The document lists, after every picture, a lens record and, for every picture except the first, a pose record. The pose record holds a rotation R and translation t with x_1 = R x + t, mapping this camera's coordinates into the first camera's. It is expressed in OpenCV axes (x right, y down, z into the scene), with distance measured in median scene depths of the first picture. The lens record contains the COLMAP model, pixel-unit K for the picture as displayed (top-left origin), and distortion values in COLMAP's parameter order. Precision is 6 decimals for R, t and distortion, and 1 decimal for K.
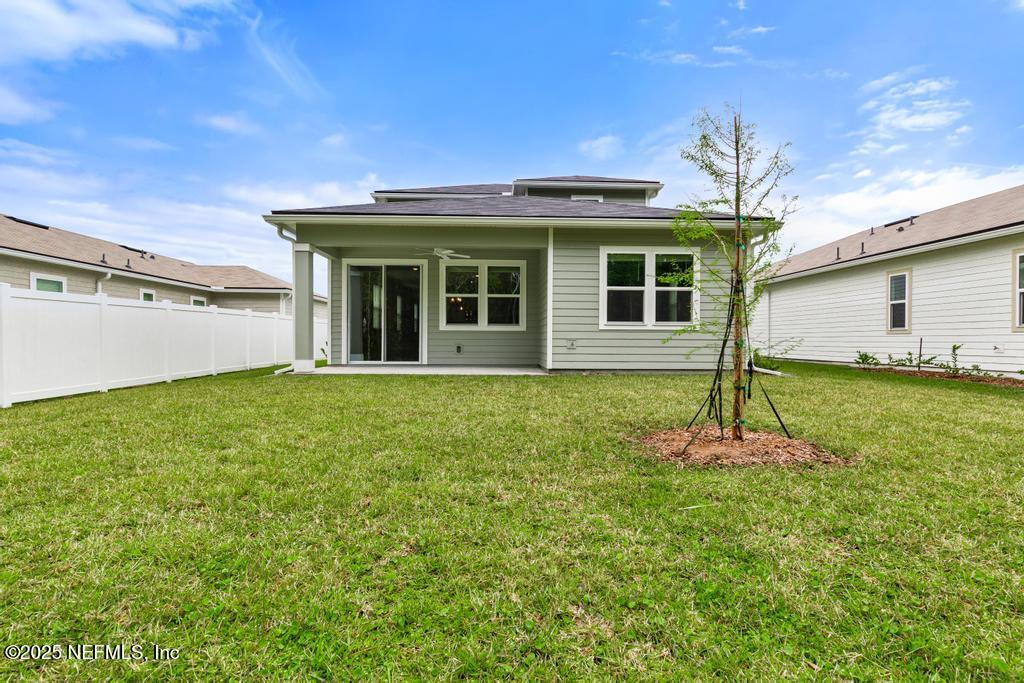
lens RADIAL K [[464.5, 0, 515.2], [0, 464.5, 343.7], [0, 0, 1]] dist [0.002659, 0.001439]
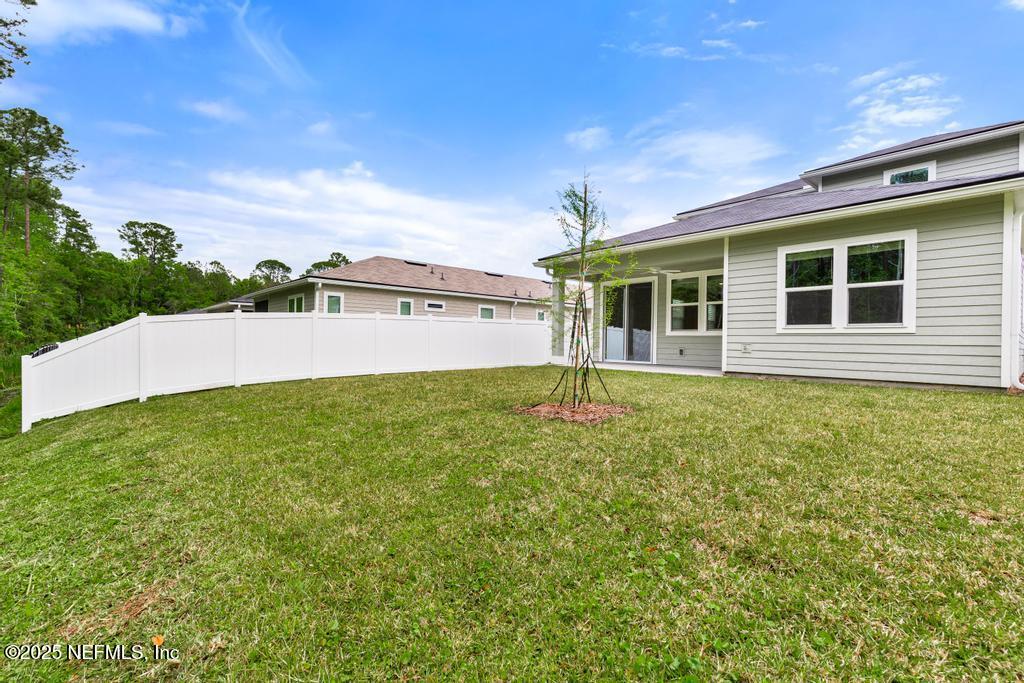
lens RADIAL K [[464.5, 0, 515.2], [0, 464.5, 343.7], [0, 0, 1]] dist [0.002659, 0.001439]
pose [[0.638100, 0.007193, -0.769920, 0.492009], [-0.020127, 0.999770, -0.007341, 0.007636], [0.769691, 0.020181, 0.638098, -0.031160]]
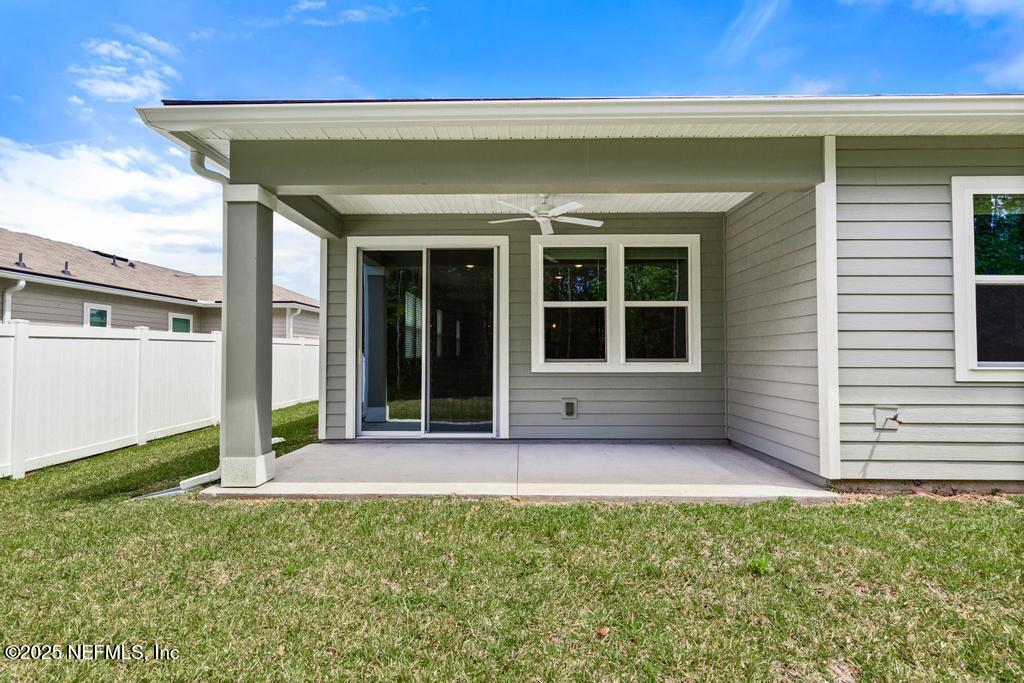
lens RADIAL K [[464.5, 0, 515.2], [0, 464.5, 343.7], [0, 0, 1]] dist [0.002659, 0.001439]
pose [[0.998320, -0.007662, -0.057428, -0.152199], [0.005956, 0.999538, -0.029817, -0.045510], [0.057629, 0.029425, 0.997904, 0.485656]]
